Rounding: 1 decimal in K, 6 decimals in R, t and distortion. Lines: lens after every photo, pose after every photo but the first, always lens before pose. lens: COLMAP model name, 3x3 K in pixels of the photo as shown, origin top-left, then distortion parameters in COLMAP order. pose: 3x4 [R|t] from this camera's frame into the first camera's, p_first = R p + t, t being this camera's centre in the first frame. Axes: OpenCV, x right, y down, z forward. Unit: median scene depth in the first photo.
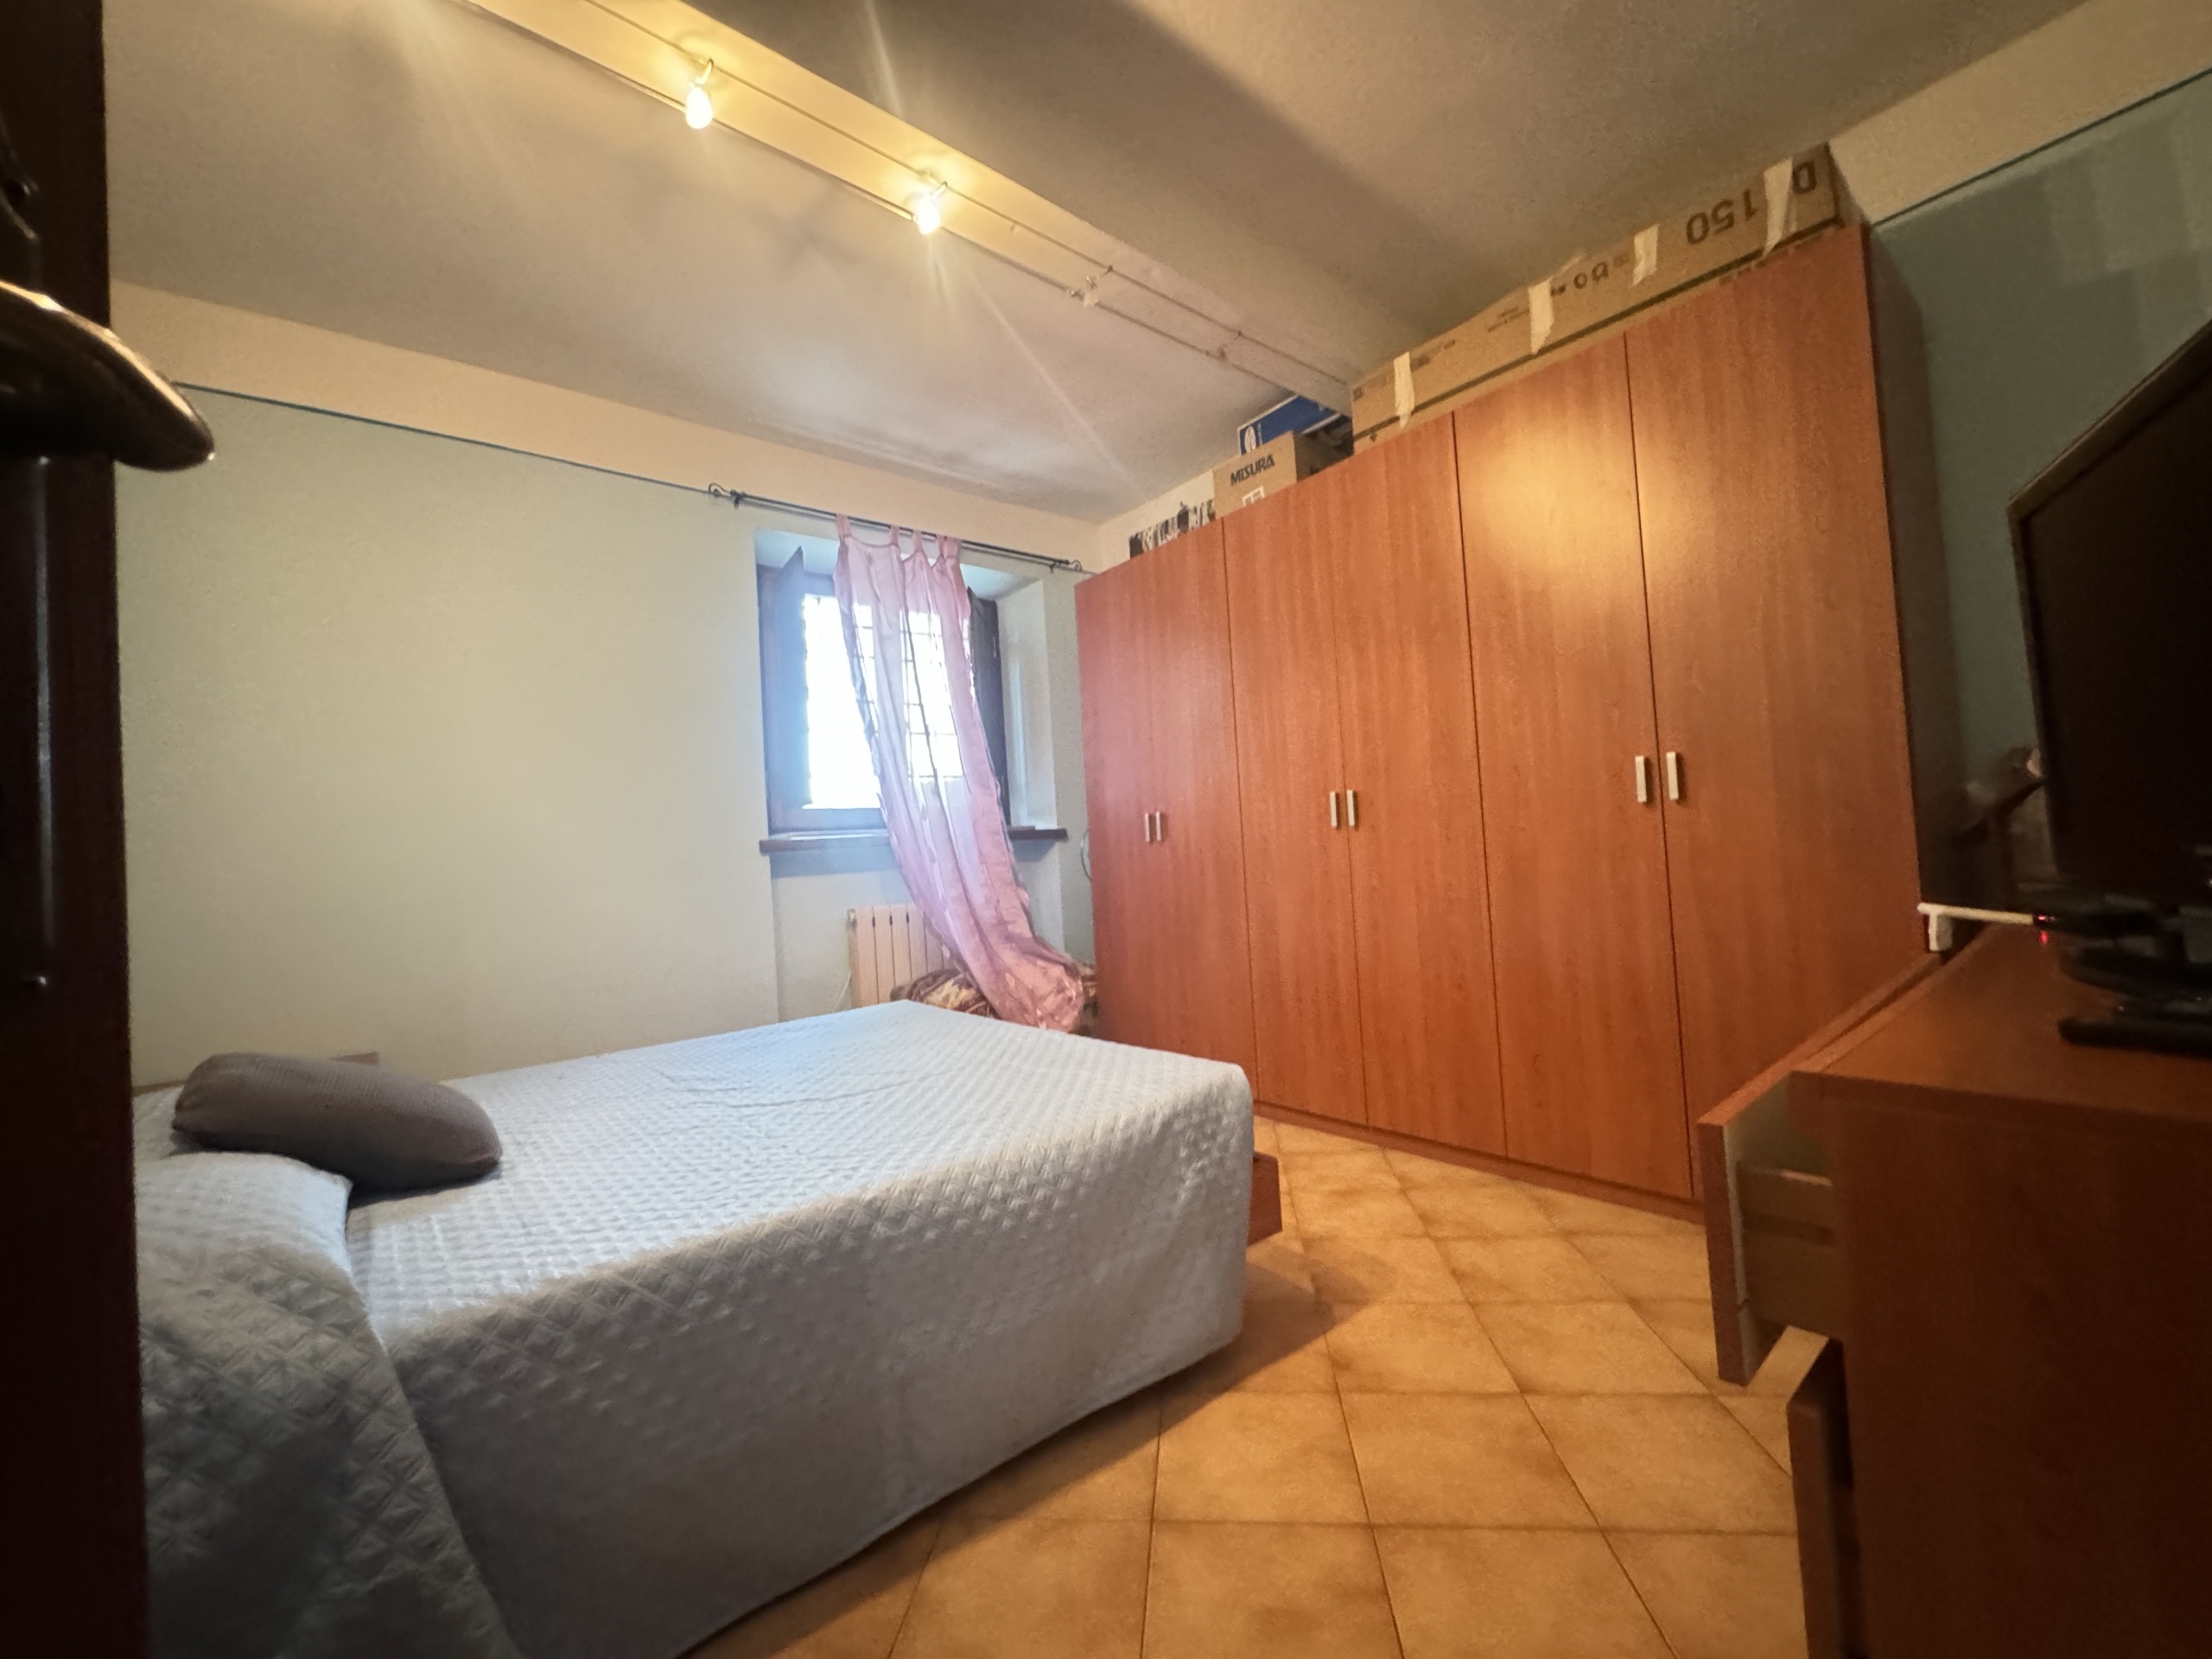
lens RADIAL K [[885.0, 0, 1104.9], [0, 885.0, 829.8], [0, 0, 1]] dist [-0.004104, 0.000680]
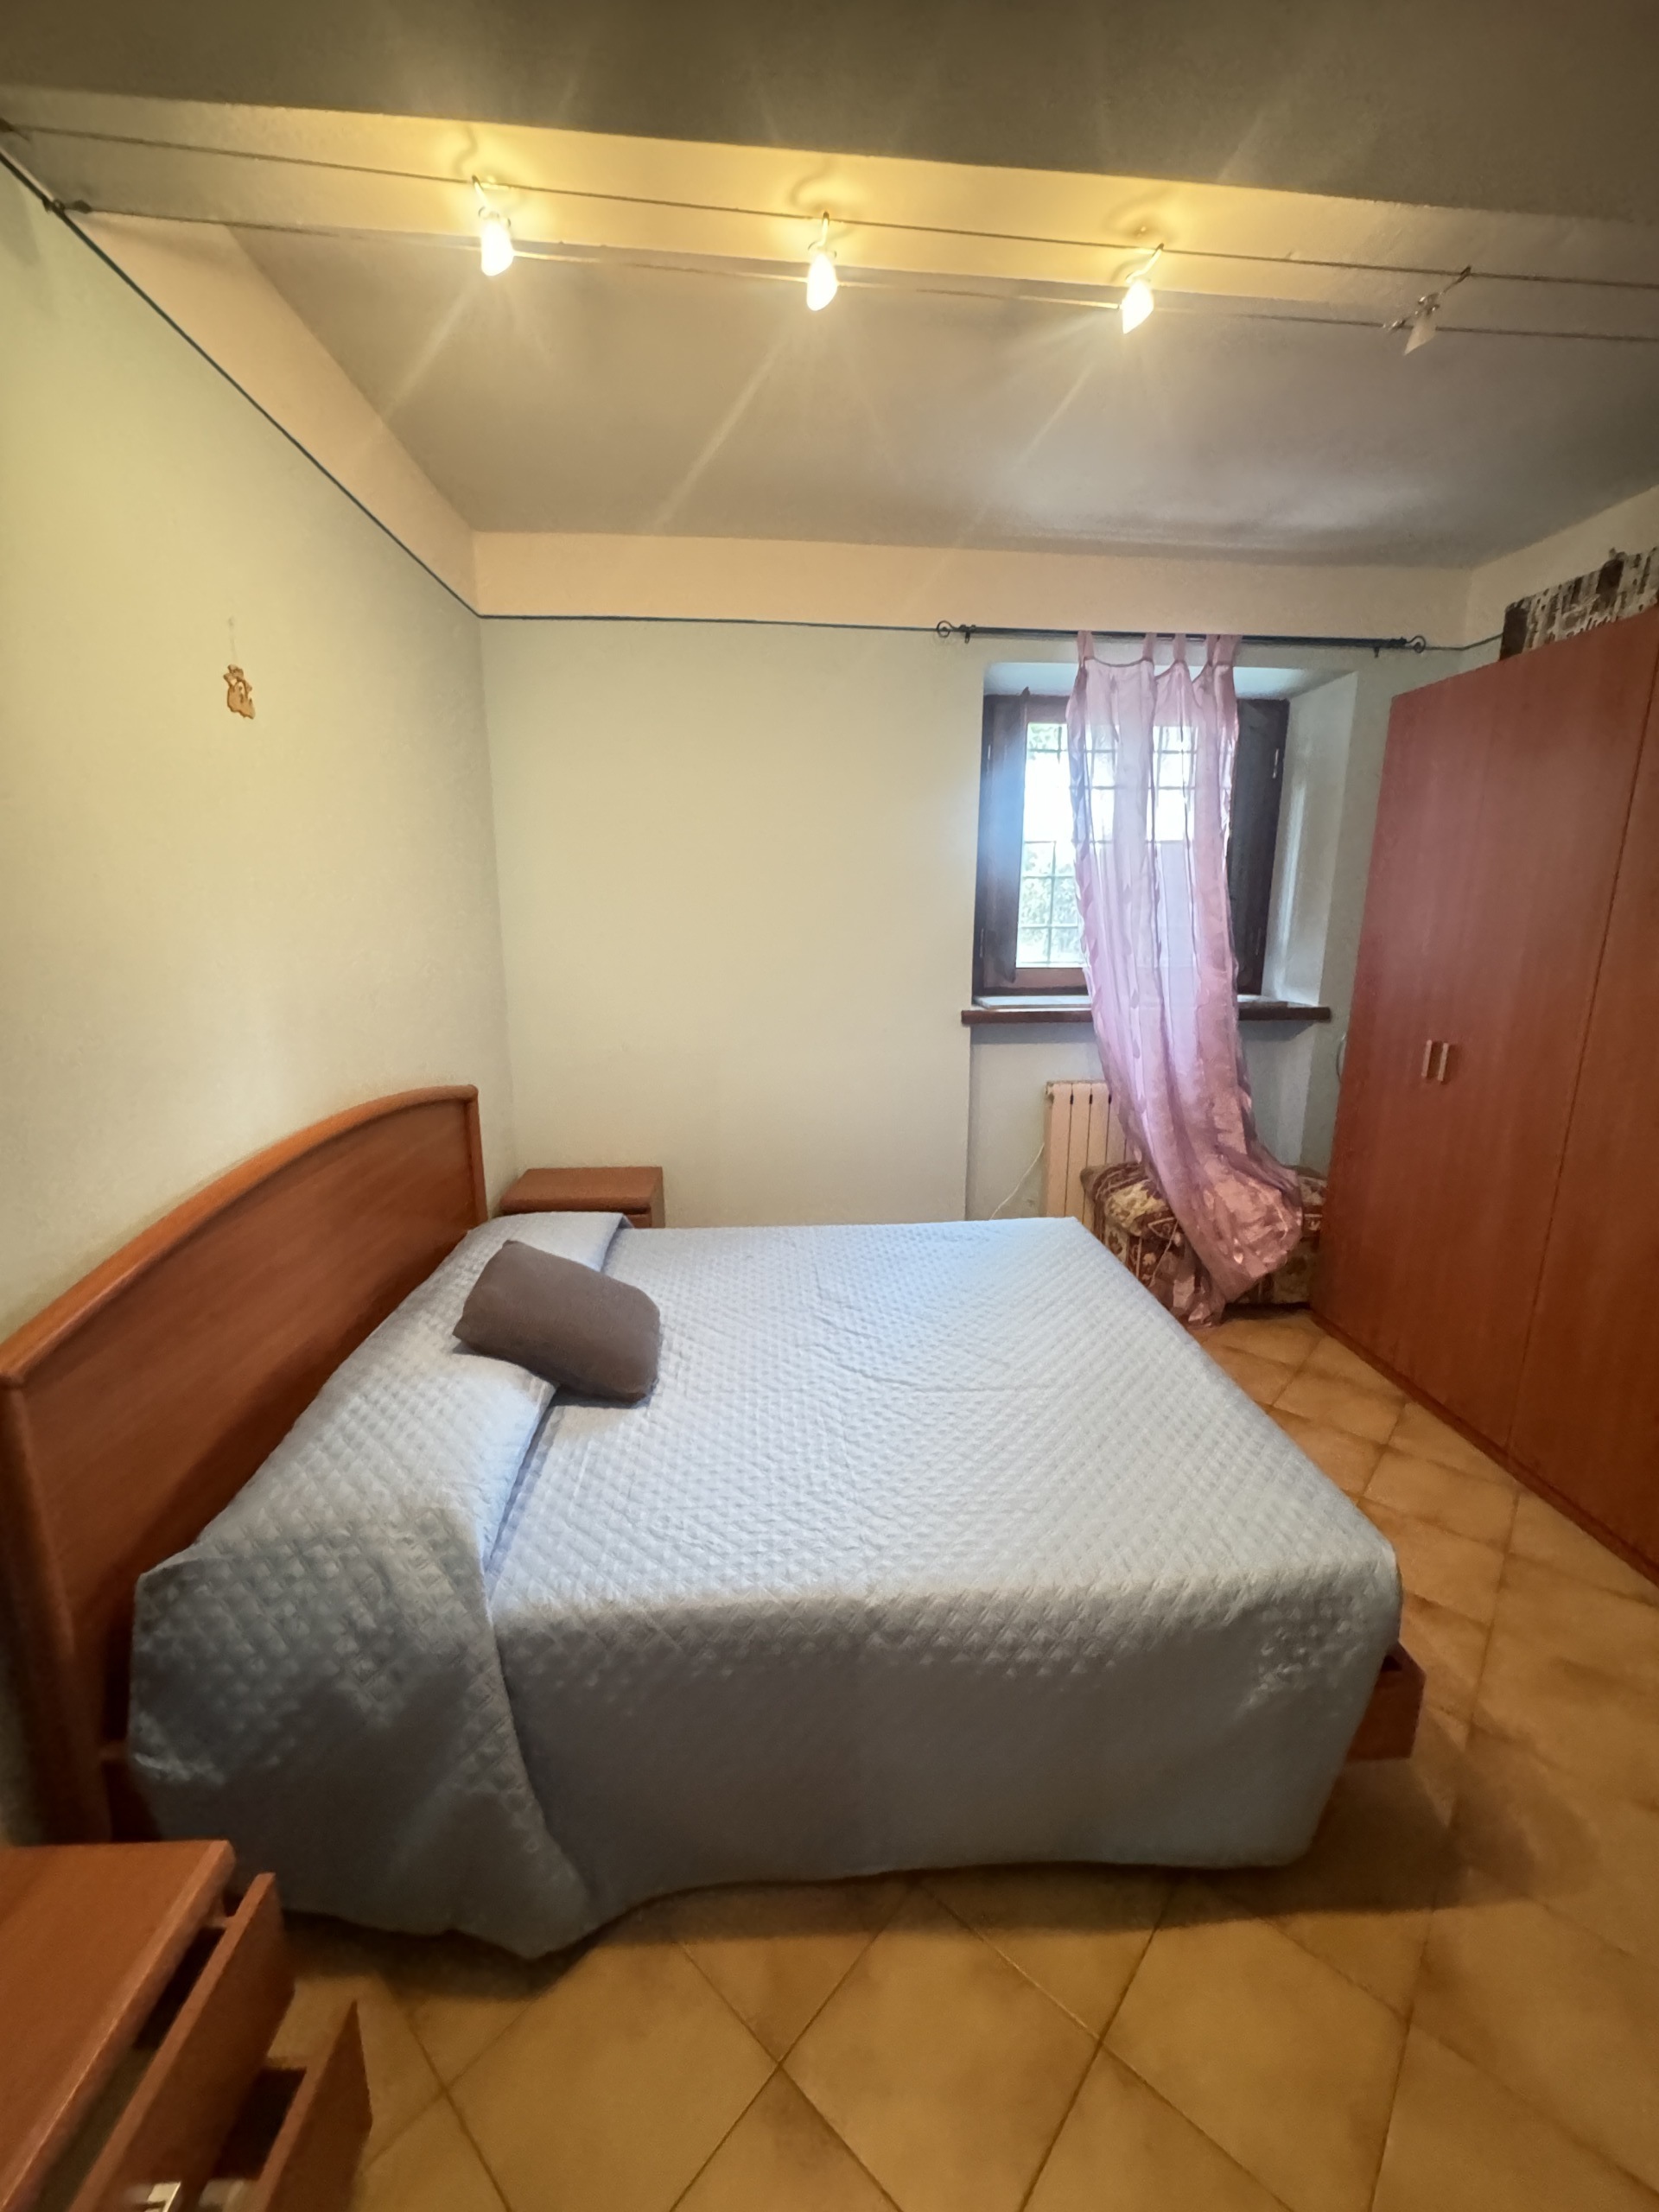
lens RADIAL K [[885.0, 0, 833.5], [0, 885.0, 1102.8], [0, 0, 1]] dist [-0.004104, 0.000680]
pose [[0.816345, 0.185633, -0.546920, 0.054650], [-0.034824, 0.961039, 0.274211, -0.156643], [0.576514, -0.204805, 0.791004, 0.110503]]
